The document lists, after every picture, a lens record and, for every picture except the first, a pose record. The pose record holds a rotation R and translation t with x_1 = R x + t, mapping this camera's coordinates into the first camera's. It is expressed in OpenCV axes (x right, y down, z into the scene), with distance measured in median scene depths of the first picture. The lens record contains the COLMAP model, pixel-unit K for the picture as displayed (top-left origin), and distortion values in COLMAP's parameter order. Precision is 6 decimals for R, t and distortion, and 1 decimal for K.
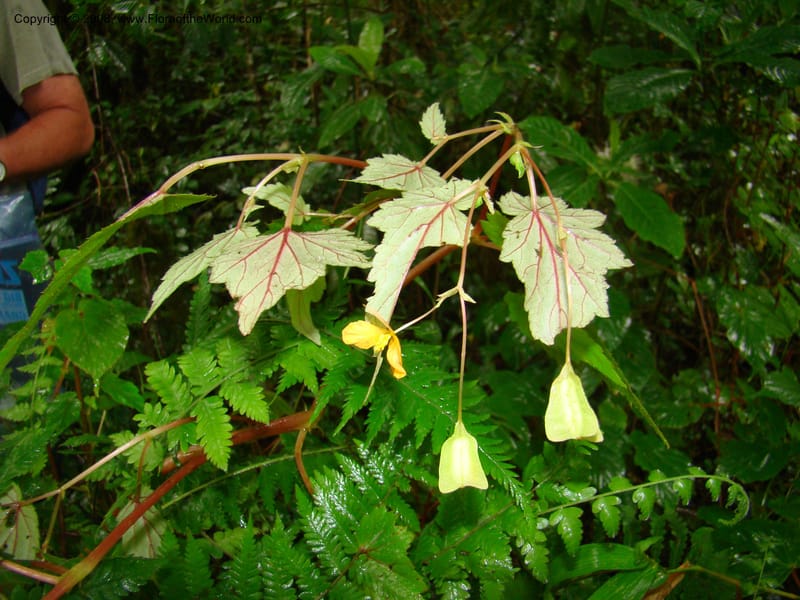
lens RADIAL K [[749.2, 0, 400.0], [0, 749.2, 300.0], [0, 0, 1]] dist [-0.148964, 0.025104]
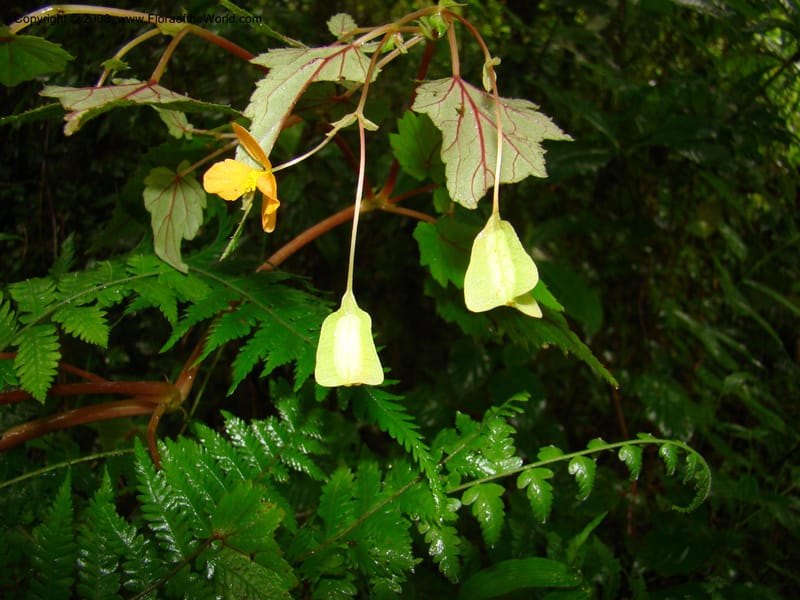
lens RADIAL K [[749.2, 0, 400.0], [0, 749.2, 300.0], [0, 0, 1]] dist [-0.148964, 0.025104]
pose [[0.991516, 0.066013, 0.111972, 0.037019], [-0.046123, 0.984064, -0.171731, 0.232506], [-0.121524, 0.165110, 0.978760, 0.209212]]
